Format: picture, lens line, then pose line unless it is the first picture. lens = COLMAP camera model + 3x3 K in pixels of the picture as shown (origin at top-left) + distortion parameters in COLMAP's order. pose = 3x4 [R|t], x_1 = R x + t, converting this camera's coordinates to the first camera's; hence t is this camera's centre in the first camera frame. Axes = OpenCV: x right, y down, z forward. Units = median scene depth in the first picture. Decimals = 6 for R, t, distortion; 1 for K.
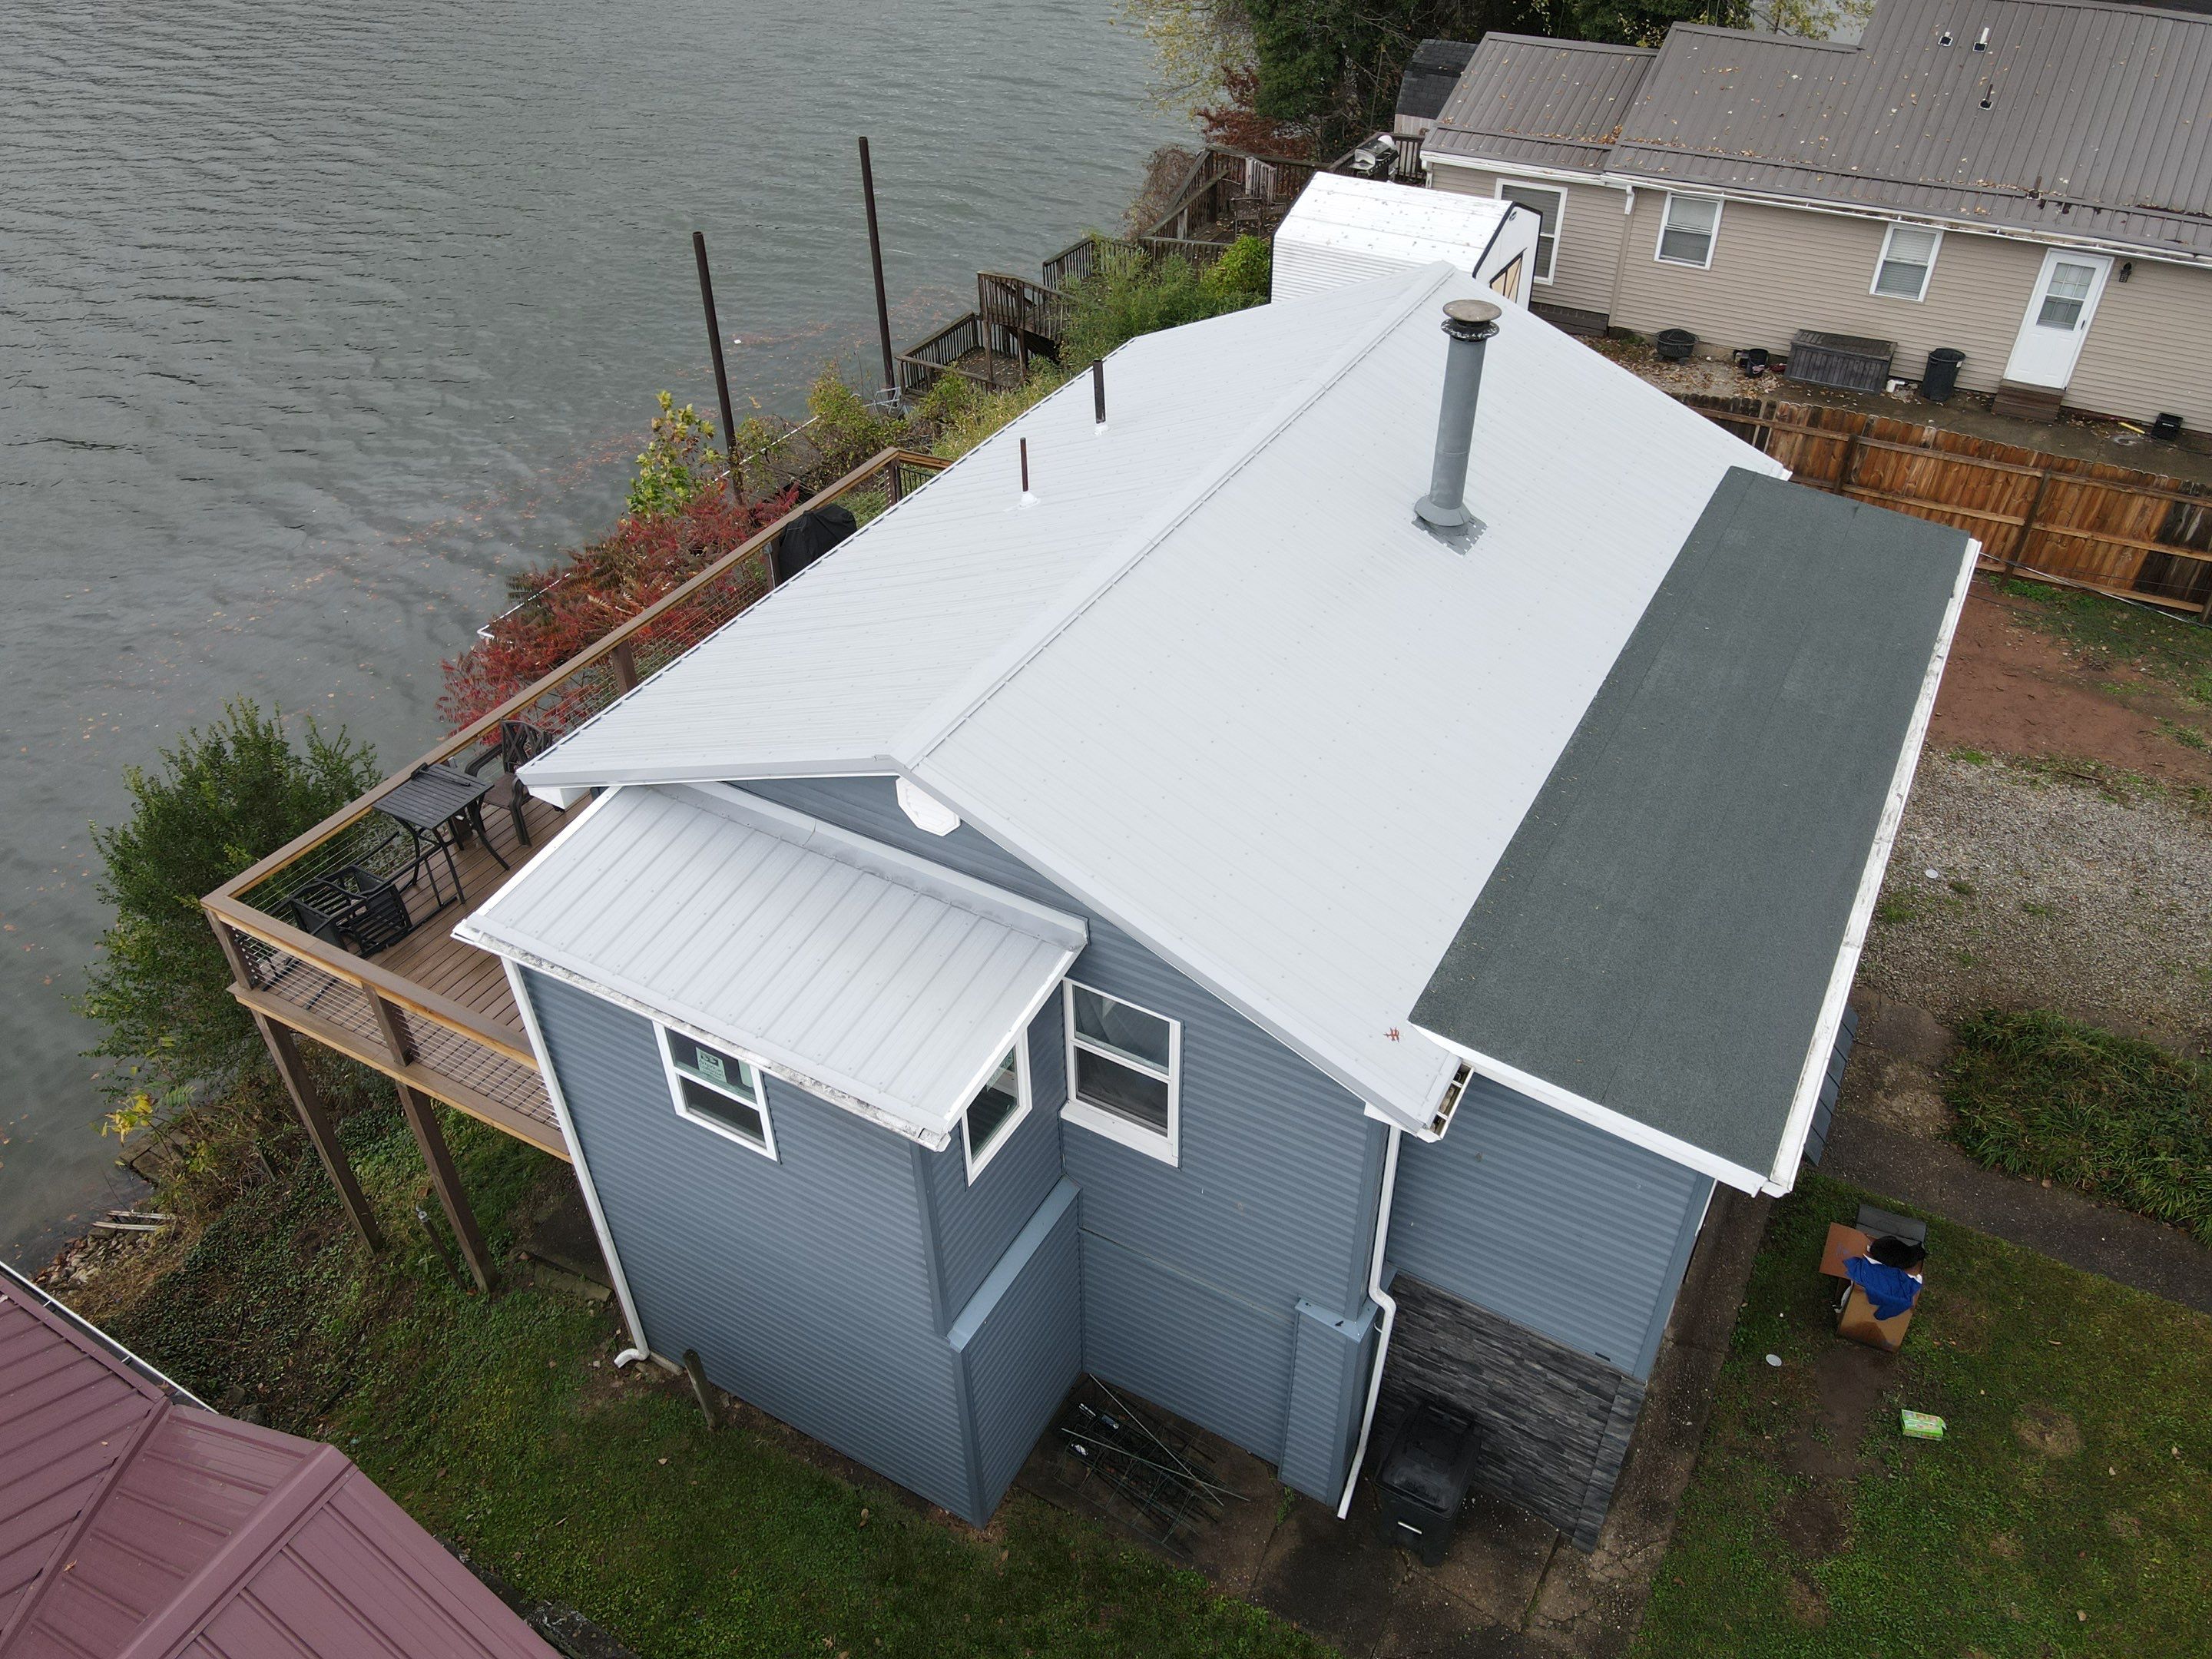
lens RADIAL K [[1618.5, 0, 1106.0], [0, 1618.5, 829.5], [0, 0, 1]] dist [0.011778, 0.006476]
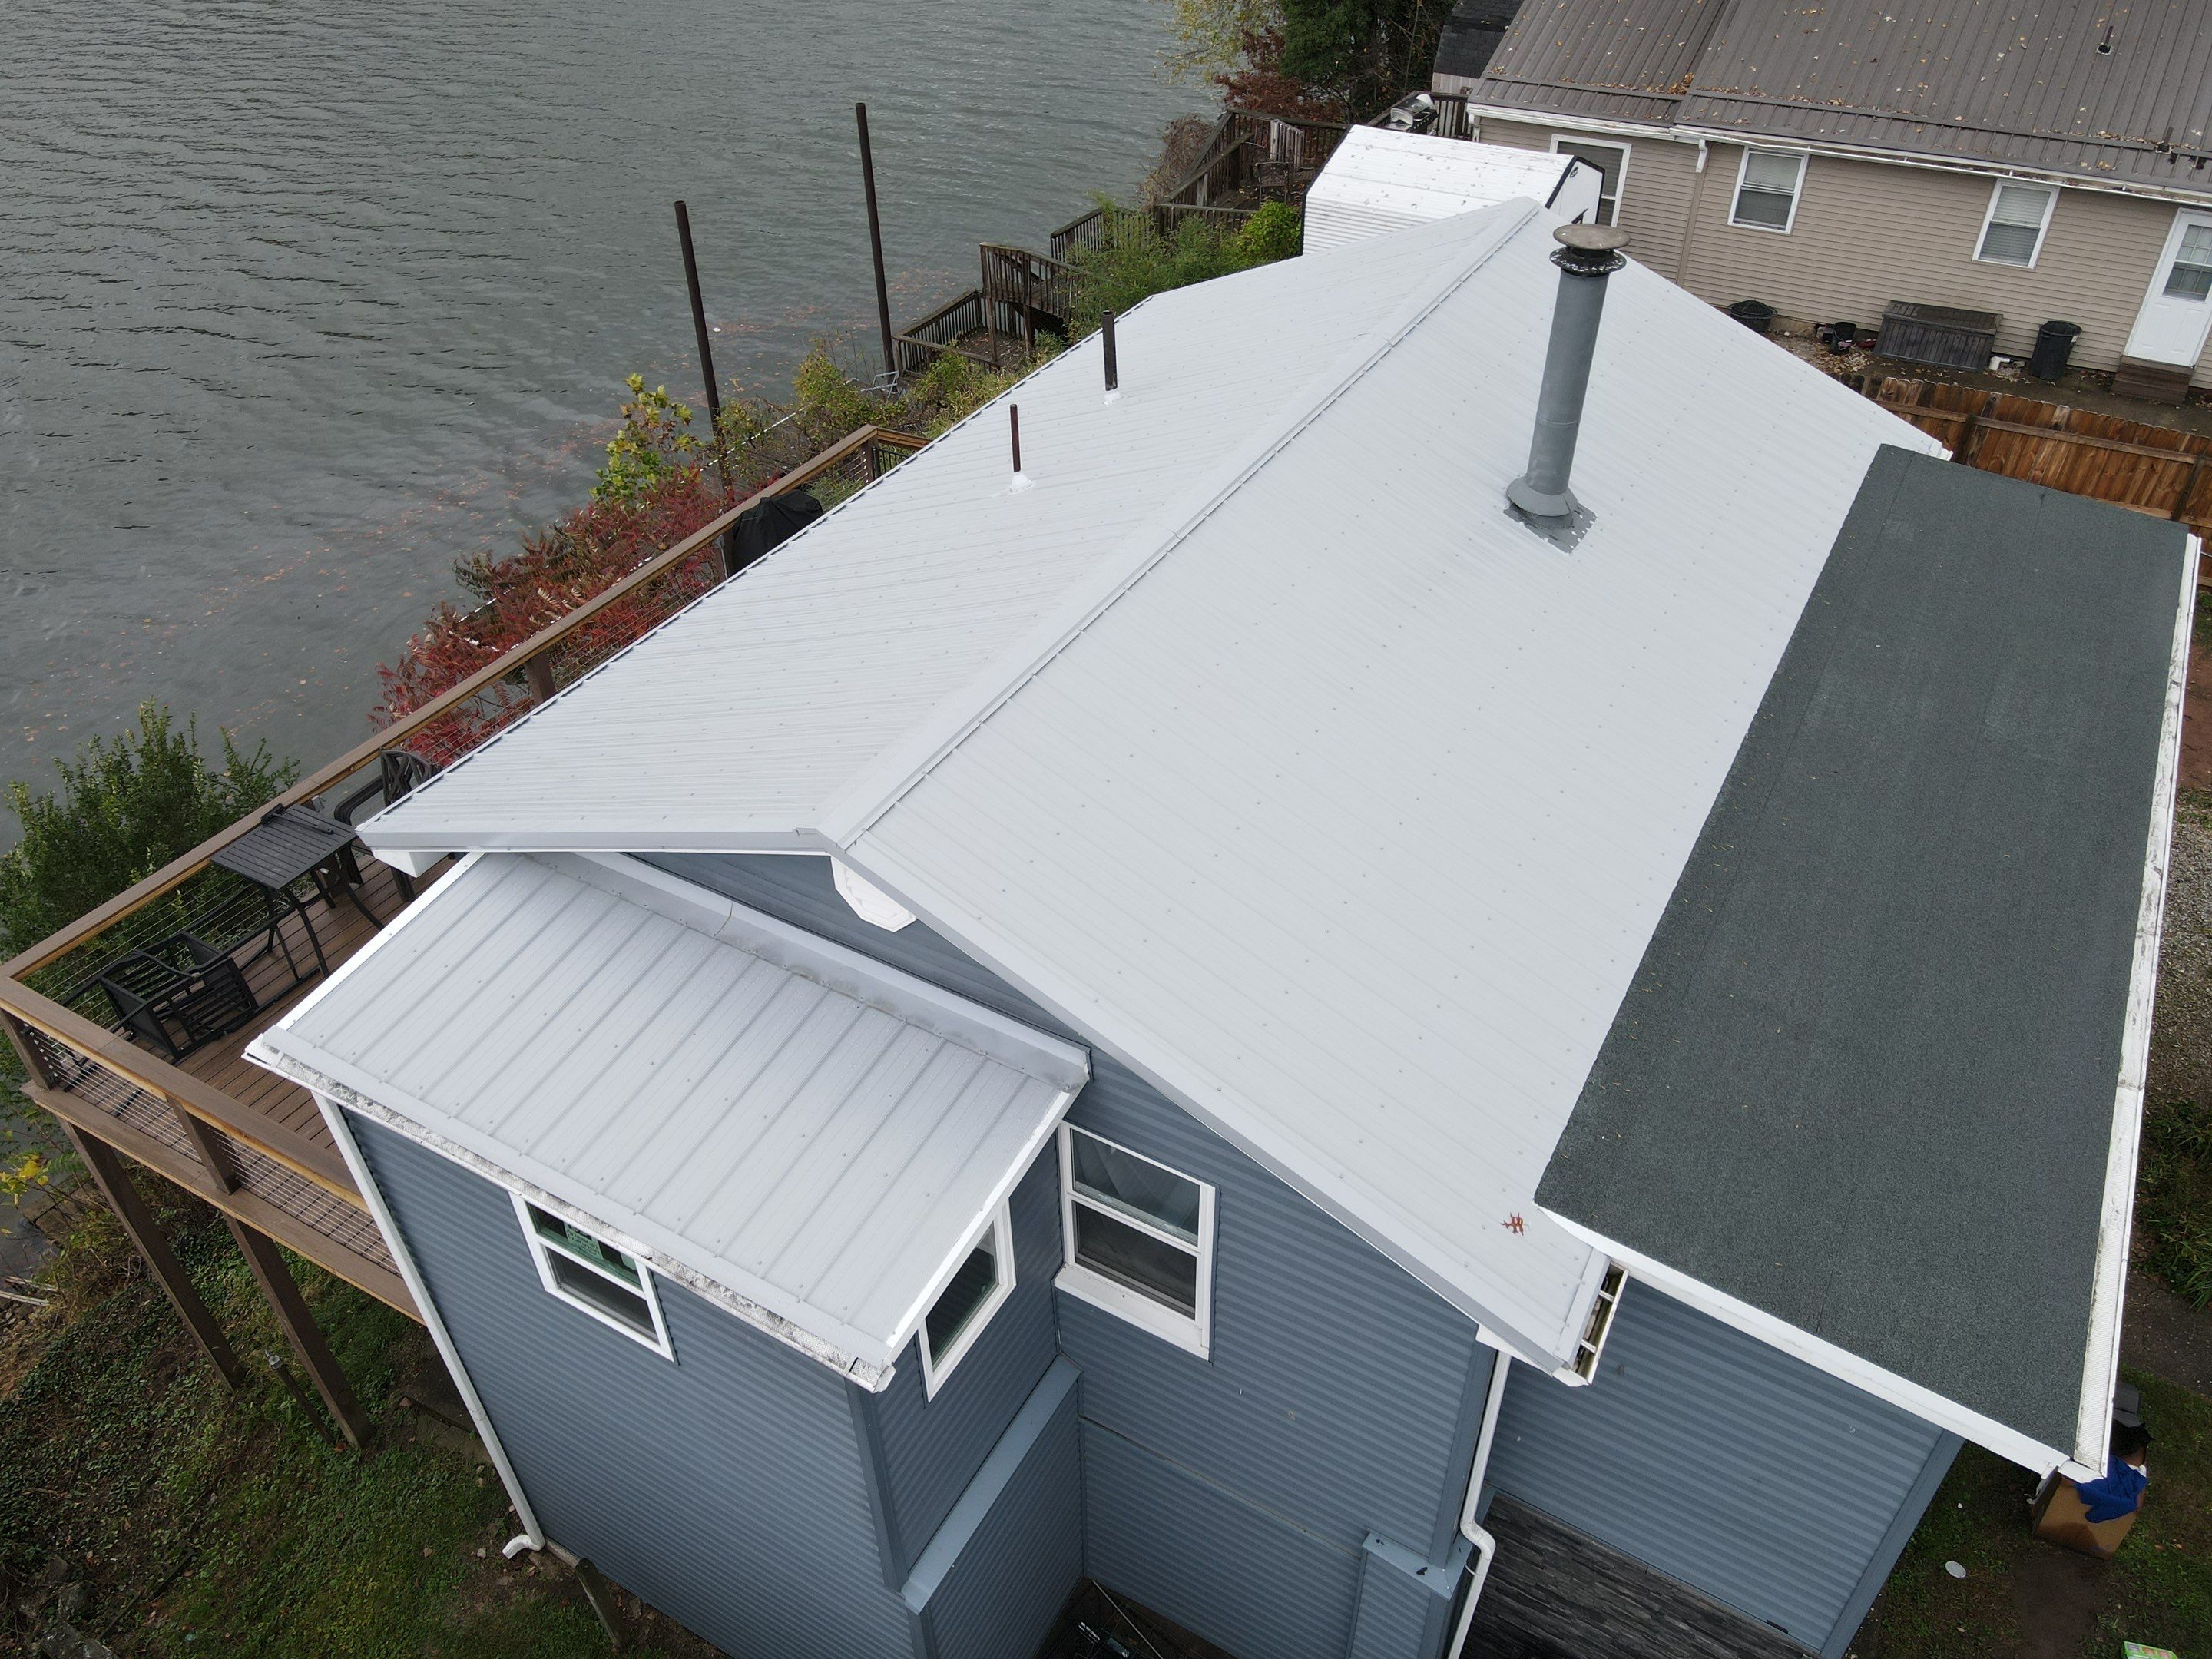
lens RADIAL K [[1630.1, 0, 1106.0], [0, 1630.1, 829.5], [0, 0, 1]] dist [0.027496, -0.024068]
pose [[0.999970, 0.003836, -0.006669, 0.000443], [-0.003822, 0.999990, 0.002132, -0.032087], [0.006677, -0.002107, 0.999975, 0.182667]]
